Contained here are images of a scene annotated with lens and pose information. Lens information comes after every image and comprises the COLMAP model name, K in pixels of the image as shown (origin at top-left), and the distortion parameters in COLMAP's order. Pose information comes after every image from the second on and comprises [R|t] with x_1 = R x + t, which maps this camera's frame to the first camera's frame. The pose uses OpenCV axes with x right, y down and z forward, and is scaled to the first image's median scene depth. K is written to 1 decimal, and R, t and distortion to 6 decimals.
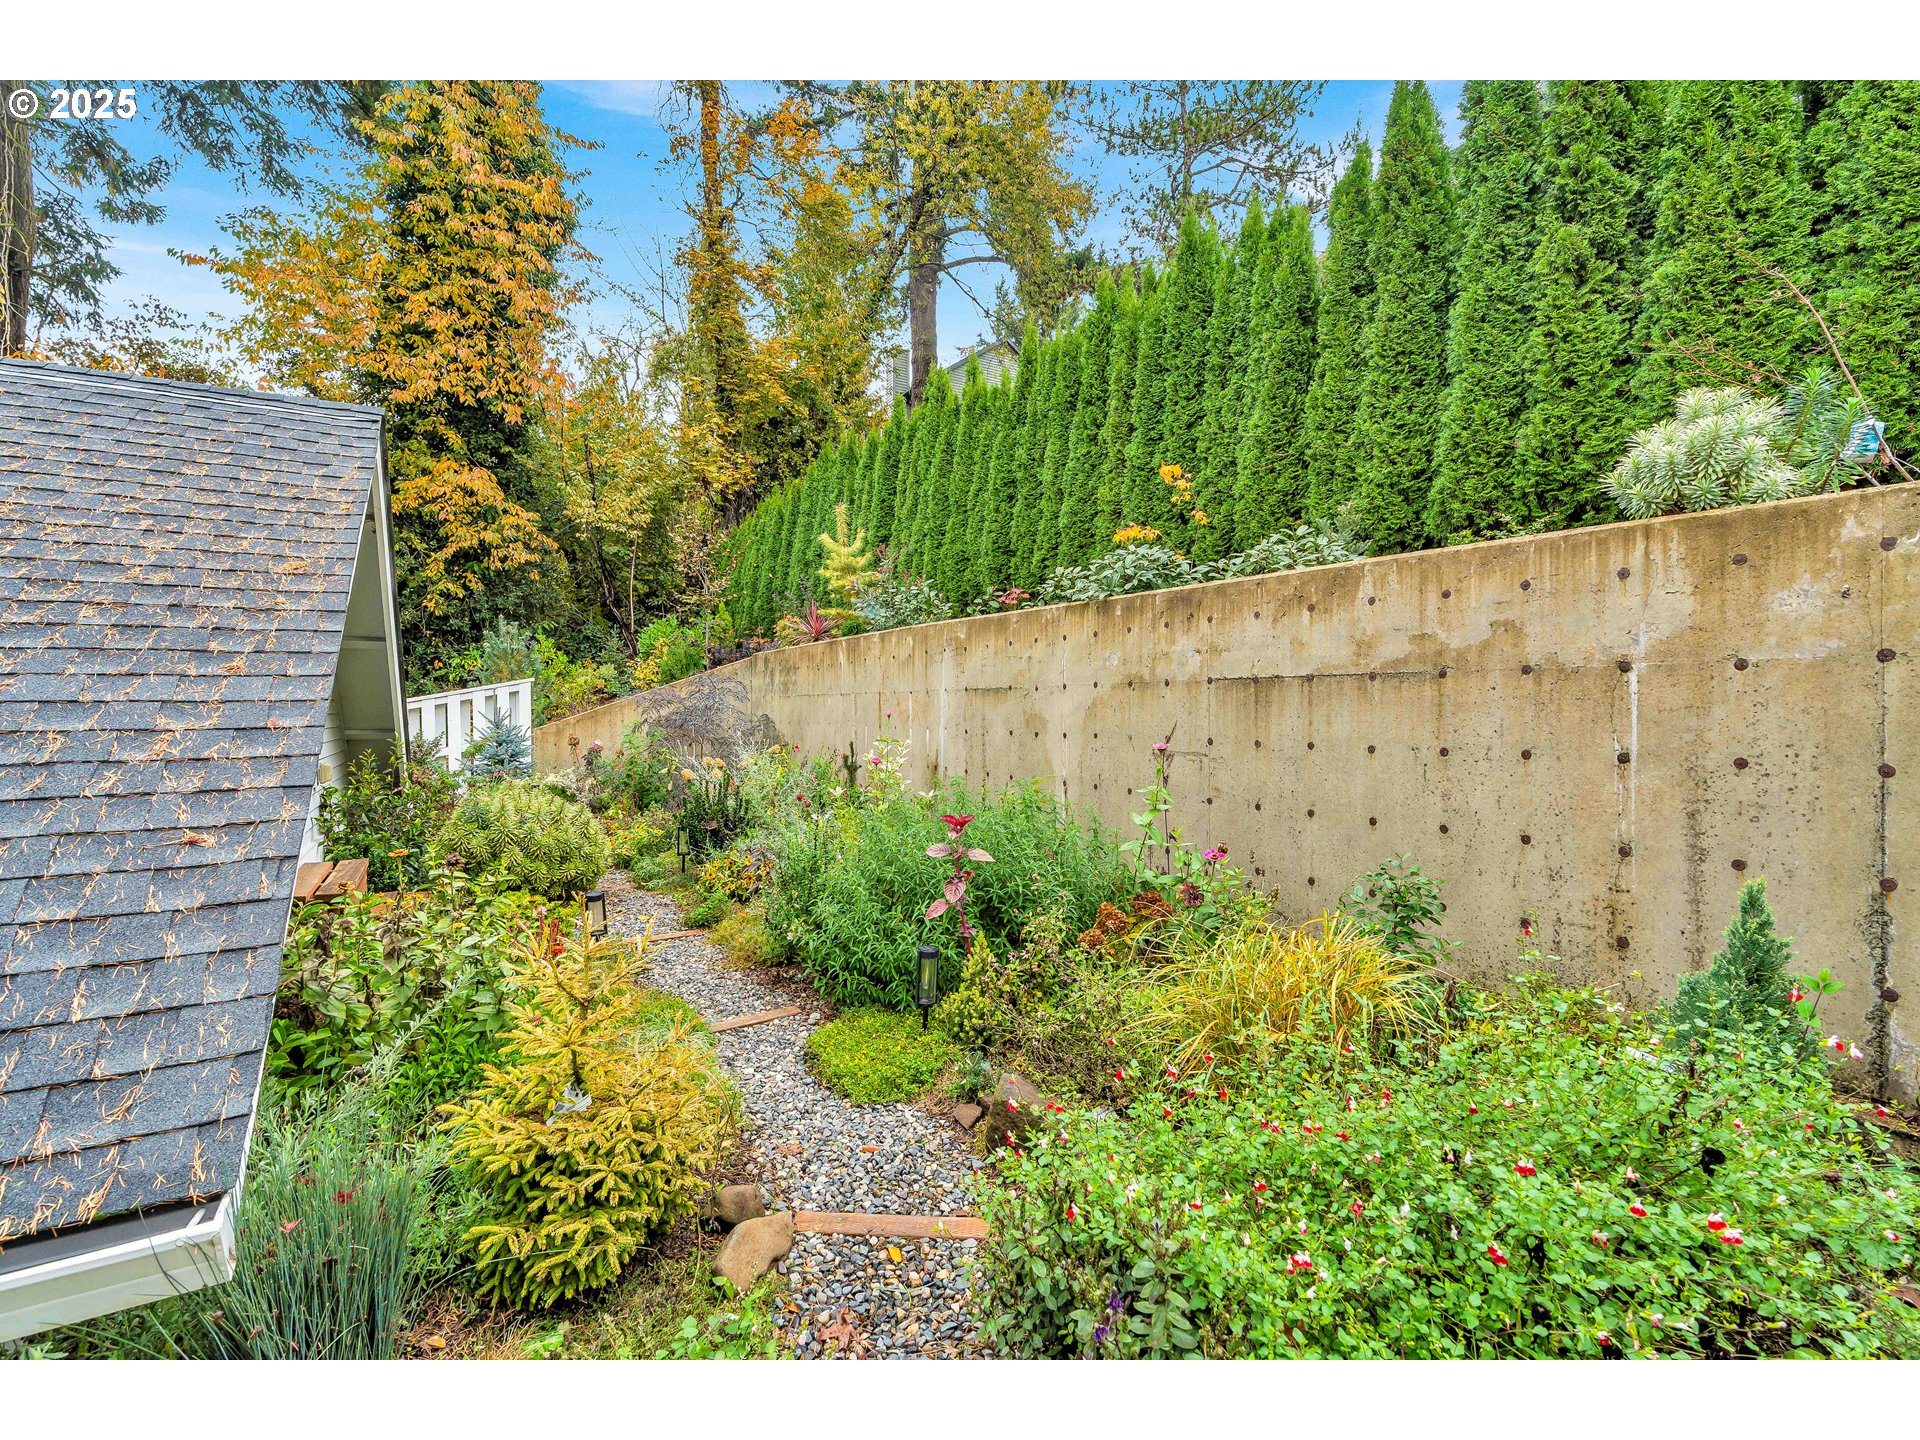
lens RADIAL K [[866.5, 0, 960.0], [0, 866.5, 720.0], [0, 0, 1]] dist [-0.018988, 0.000631]
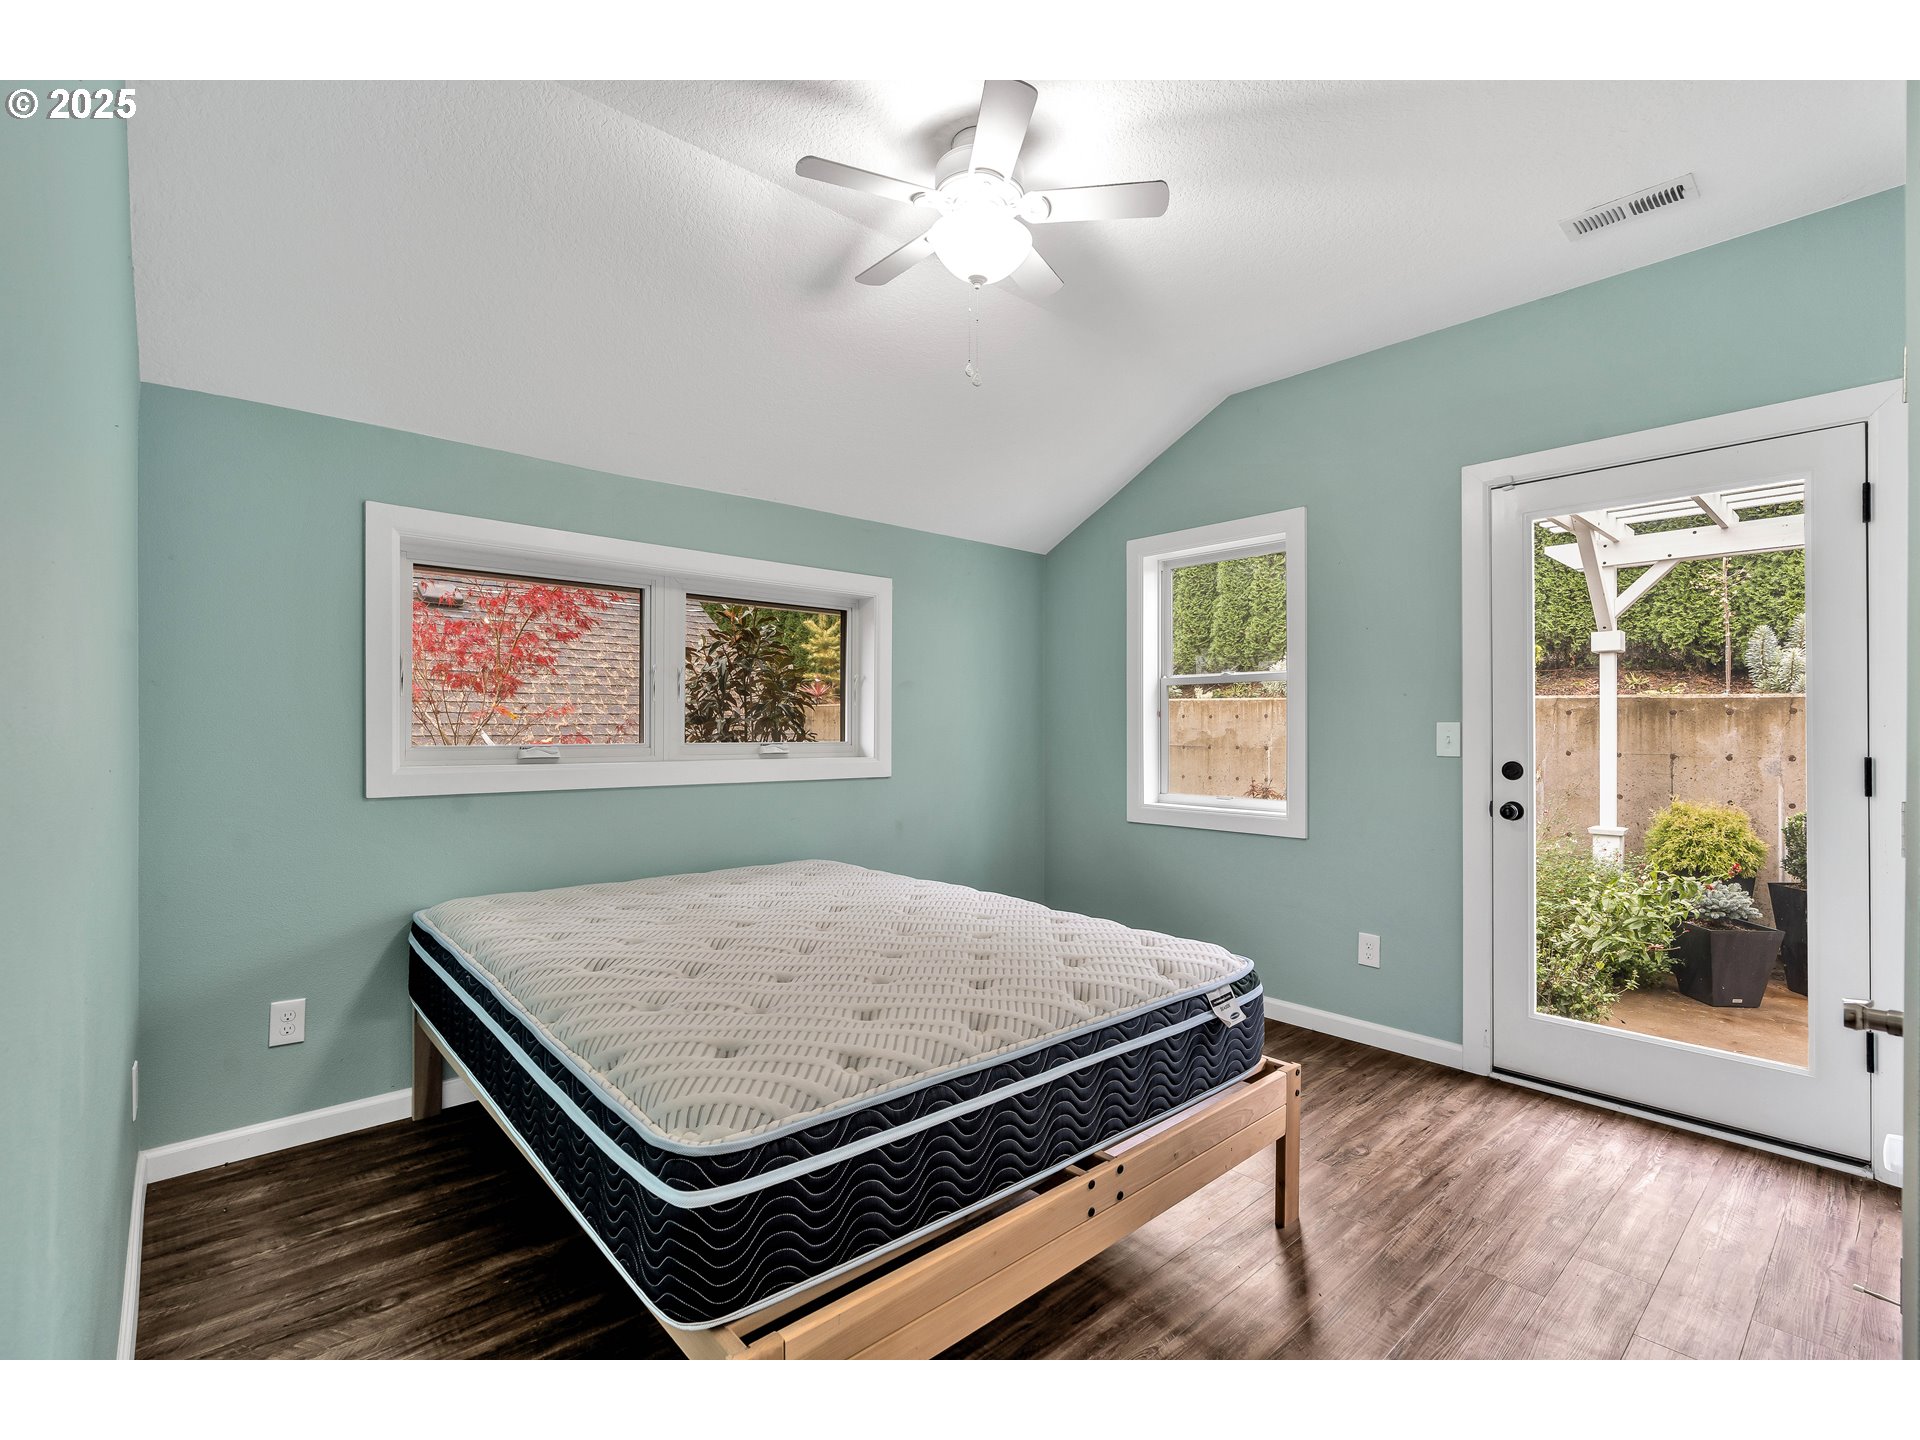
lens RADIAL K [[866.5, 0, 960.0], [0, 866.5, 720.0], [0, 0, 1]] dist [-0.018988, 0.000631]
pose [[0.980071, 0.008471, 0.198465, -0.167240], [-0.002883, 0.999592, -0.028428, -0.014688], [-0.198625, 0.027289, 0.979696, -0.339052]]
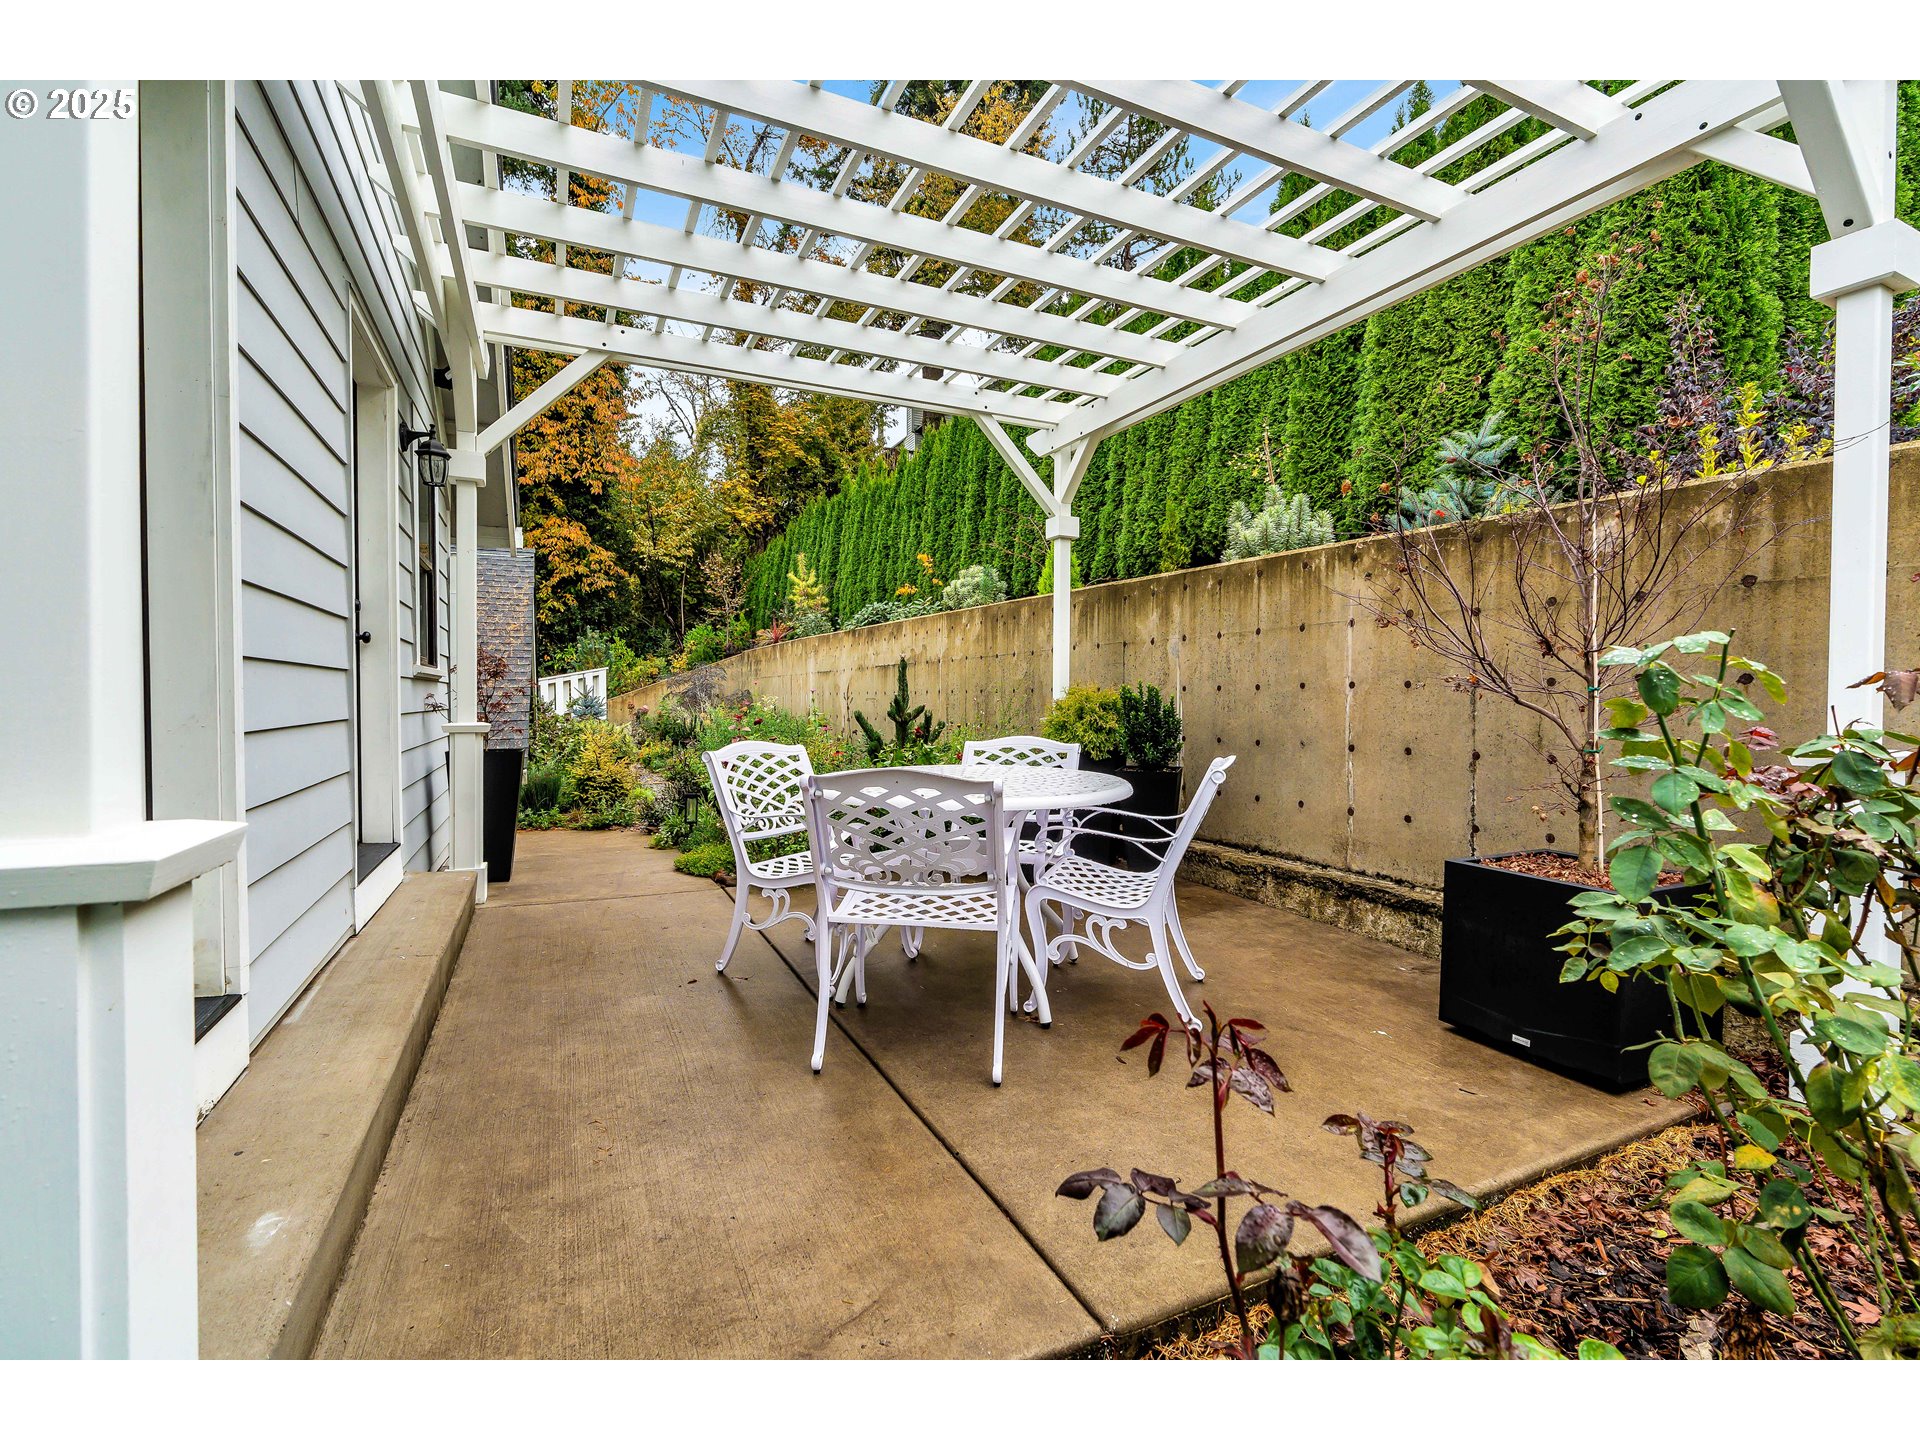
lens RADIAL K [[866.5, 0, 960.0], [0, 866.5, 720.0], [0, 0, 1]] dist [-0.018988, 0.000631]
pose [[0.996031, 0.006189, -0.088796, 0.230272], [-0.005348, 0.999939, 0.009712, 0.023558], [0.088851, -0.009198, 0.996002, -0.412772]]
